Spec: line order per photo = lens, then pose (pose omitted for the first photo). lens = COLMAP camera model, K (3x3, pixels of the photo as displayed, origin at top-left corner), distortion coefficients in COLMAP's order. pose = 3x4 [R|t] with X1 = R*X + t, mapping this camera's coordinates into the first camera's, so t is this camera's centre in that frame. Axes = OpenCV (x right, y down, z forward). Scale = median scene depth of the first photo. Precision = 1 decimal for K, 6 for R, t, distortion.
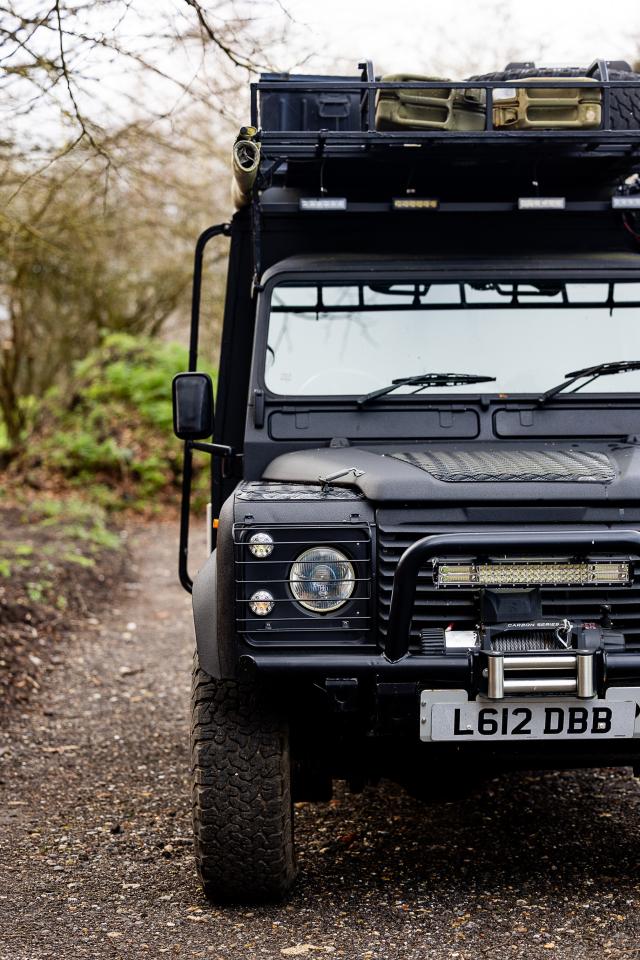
lens RADIAL K [[2195.3, 0, 320.0], [0, 2195.3, 480.0], [0, 0, 1]] dist [-0.005716, 0.007786]
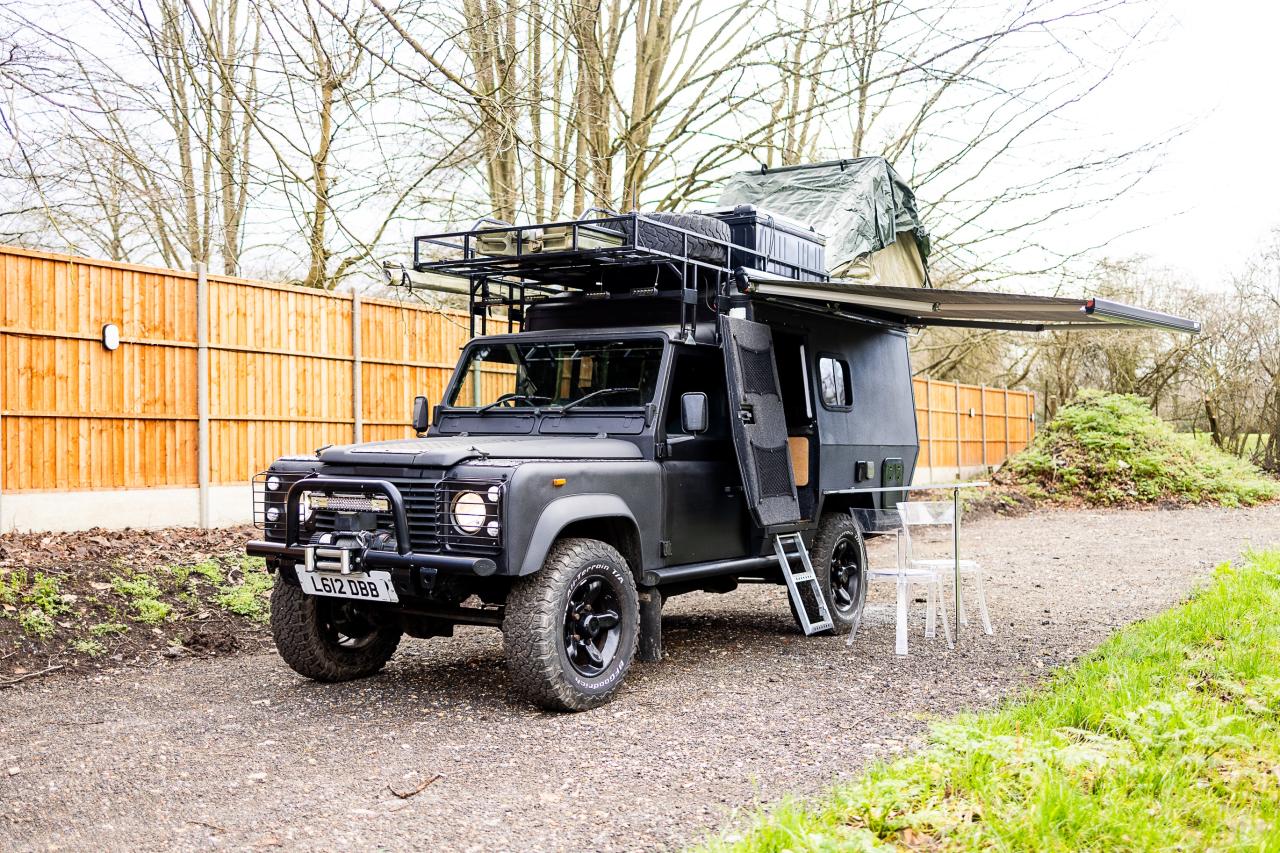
lens RADIAL K [[1293.9, 0, 640.0], [0, 1293.9, 426.5], [0, 0, 1]] dist [0.027684, 0.005256]
pose [[0.832061, 0.009272, -0.554606, 0.871540], [-0.032716, 0.998940, -0.032382, 0.006649], [0.553718, 0.045088, 0.831483, 0.256410]]
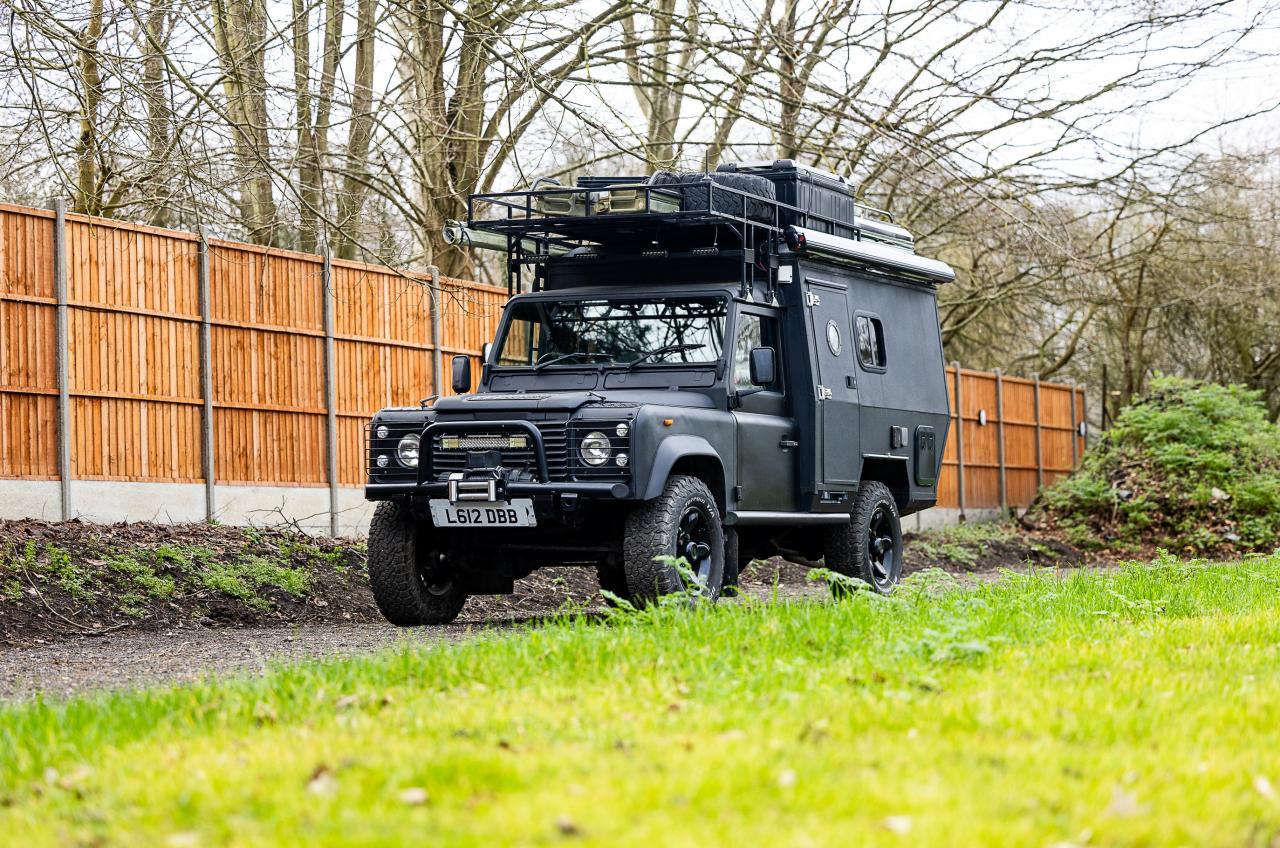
lens RADIAL K [[2927.0, 0, 640.0], [0, 2927.0, 424.0], [0, 0, 1]] dist [-0.005716, 0.007786]
pose [[0.902138, -0.005566, -0.431412, 1.378265], [-0.021201, 0.998137, -0.057212, 0.175209], [0.430927, 0.060759, 0.900339, -1.346814]]
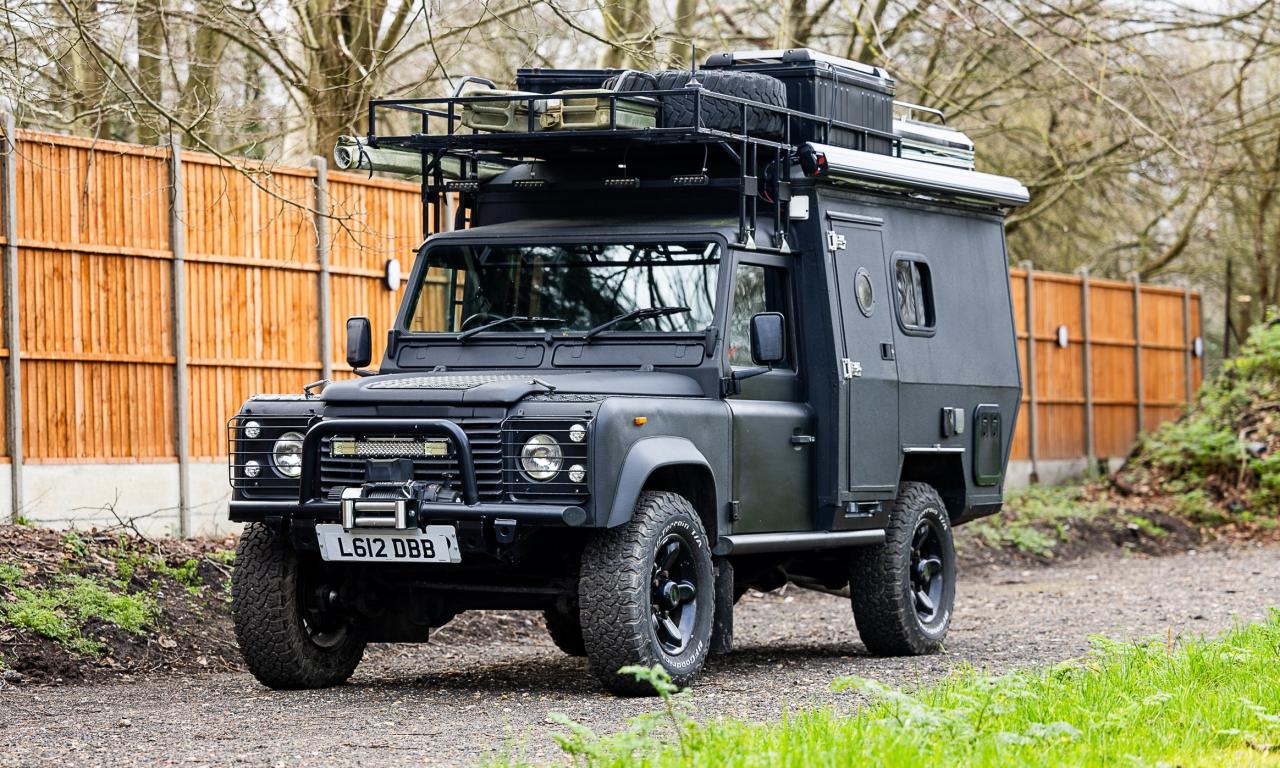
lens RADIAL K [[3967.8, 0, 552.4], [0, 3967.8, 387.1], [0, 0, 1]] dist [0.025923, 0.412408]
pose [[0.897560, 0.008034, -0.440818, 1.372952], [-0.025702, 0.999087, -0.034125, 0.089716], [0.440142, 0.041960, 0.896947, -1.352366]]
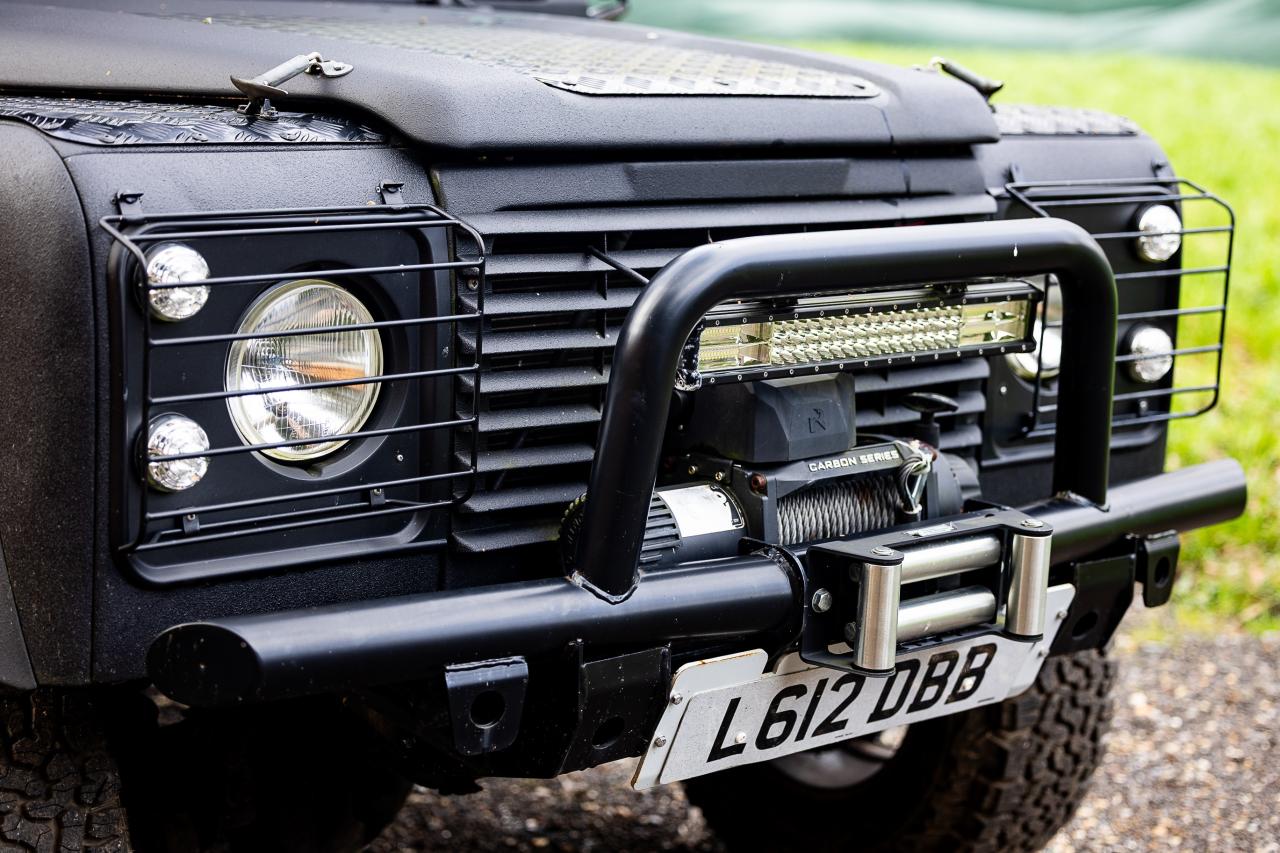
lens RADIAL K [[2513.5, 0, 640.0], [0, 2513.5, 426.5], [0, 0, 1]] dist [0.017941, 0.020073]
pose [[0.759705, -0.076806, 0.645716, -0.227421], [-0.016195, 0.990457, 0.136866, -0.002110], [-0.650067, -0.114436, 0.751211, 0.683690]]
